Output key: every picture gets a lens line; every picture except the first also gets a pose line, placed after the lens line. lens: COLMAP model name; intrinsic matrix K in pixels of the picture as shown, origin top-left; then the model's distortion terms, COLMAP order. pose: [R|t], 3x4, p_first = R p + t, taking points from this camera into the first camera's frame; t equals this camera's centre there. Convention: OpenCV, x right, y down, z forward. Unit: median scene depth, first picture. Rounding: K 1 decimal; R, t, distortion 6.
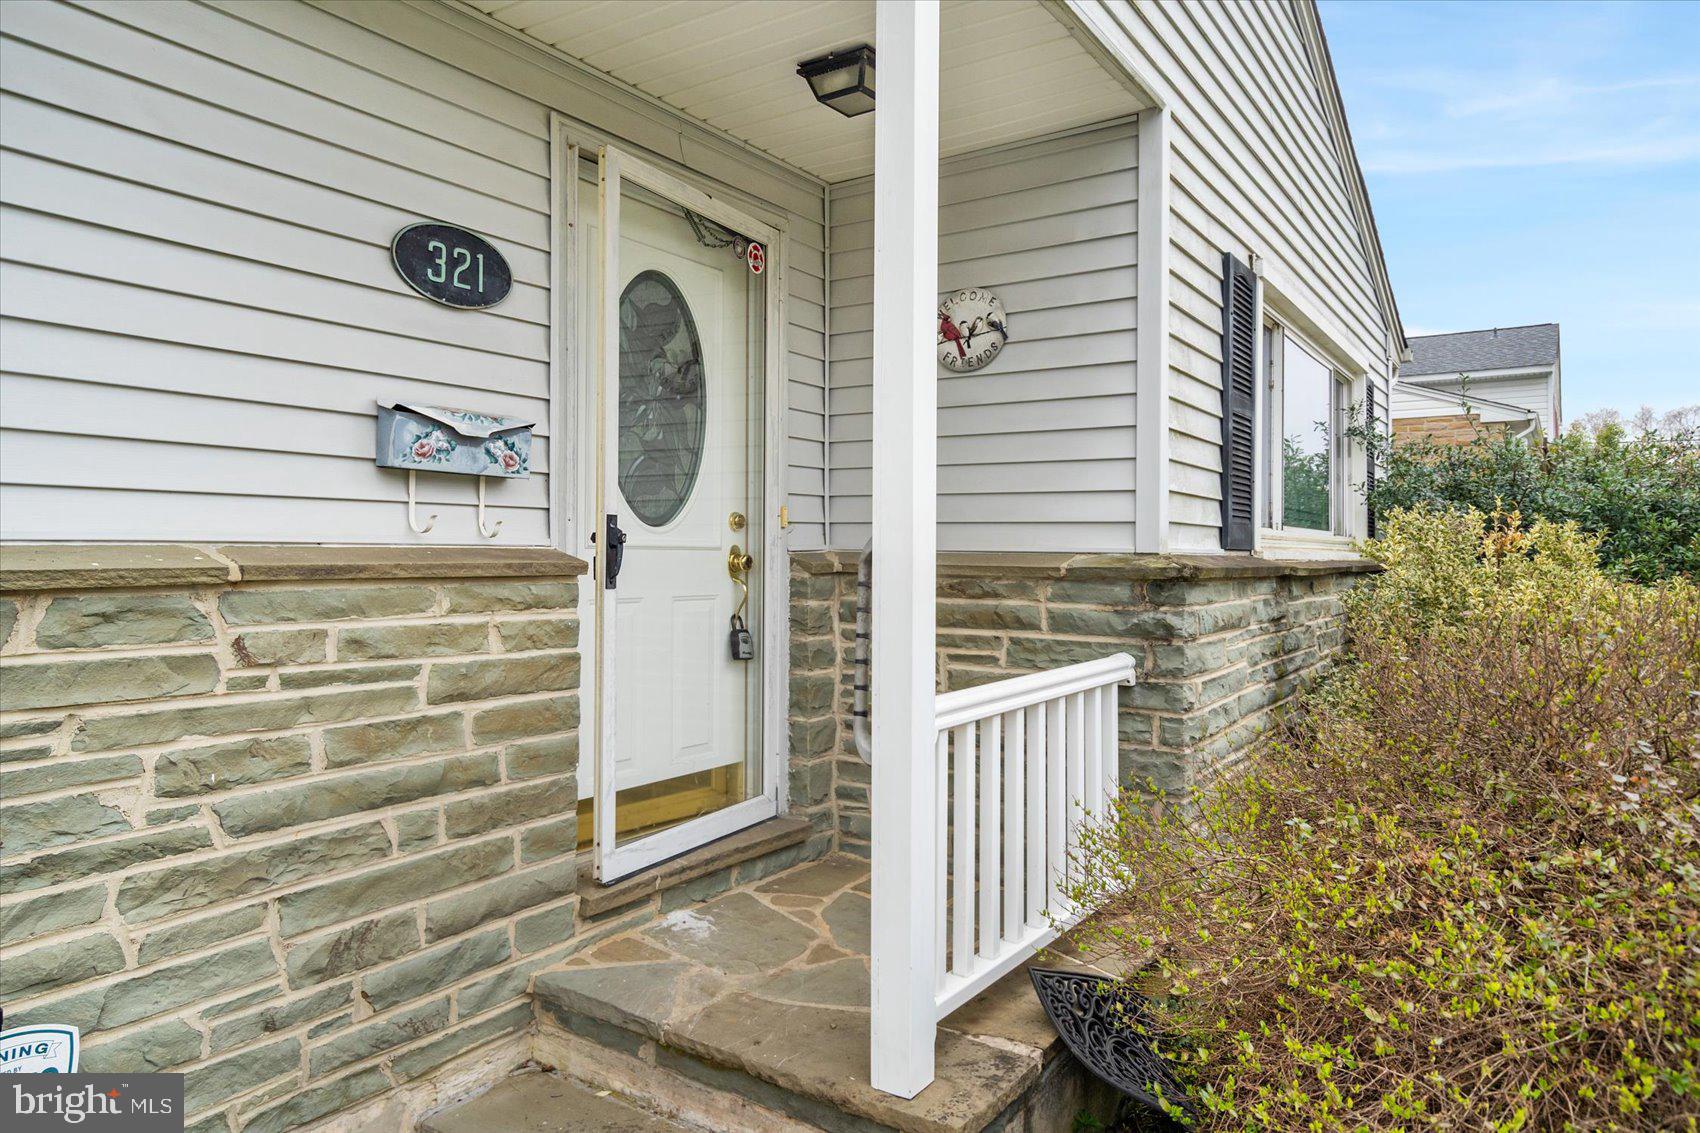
lens RADIAL K [[1069.4, 0, 852.1], [0, 1069.4, 545.0], [0, 0, 1]] dist [0.003385, 0.001358]
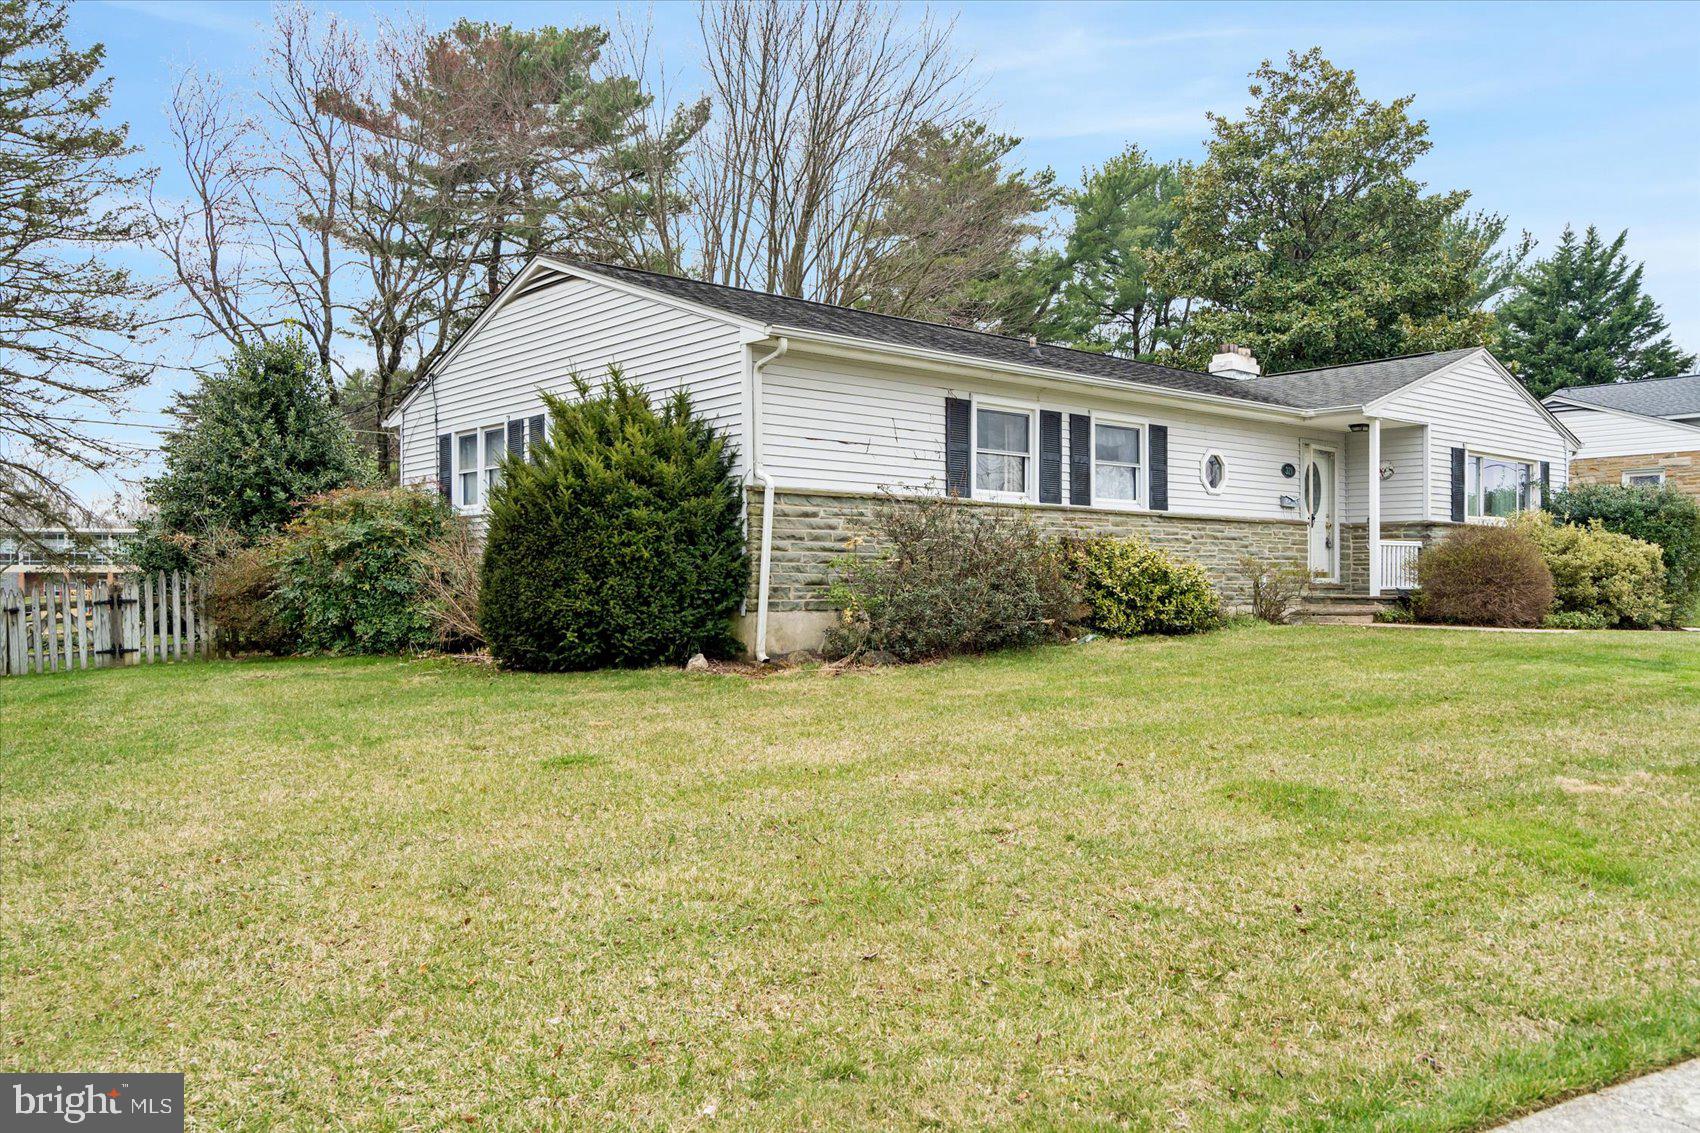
lens RADIAL K [[1251.1, 0, 850.0], [0, 1251.1, 566.5], [0, 0, 1]] dist [0.004599, 0.001703]
pose [[0.956602, -0.001086, -0.291395, -0.675372], [0.001074, 0.999999, -0.000201, 0.257153], [0.291395, -0.000121, 0.956603, -6.219079]]
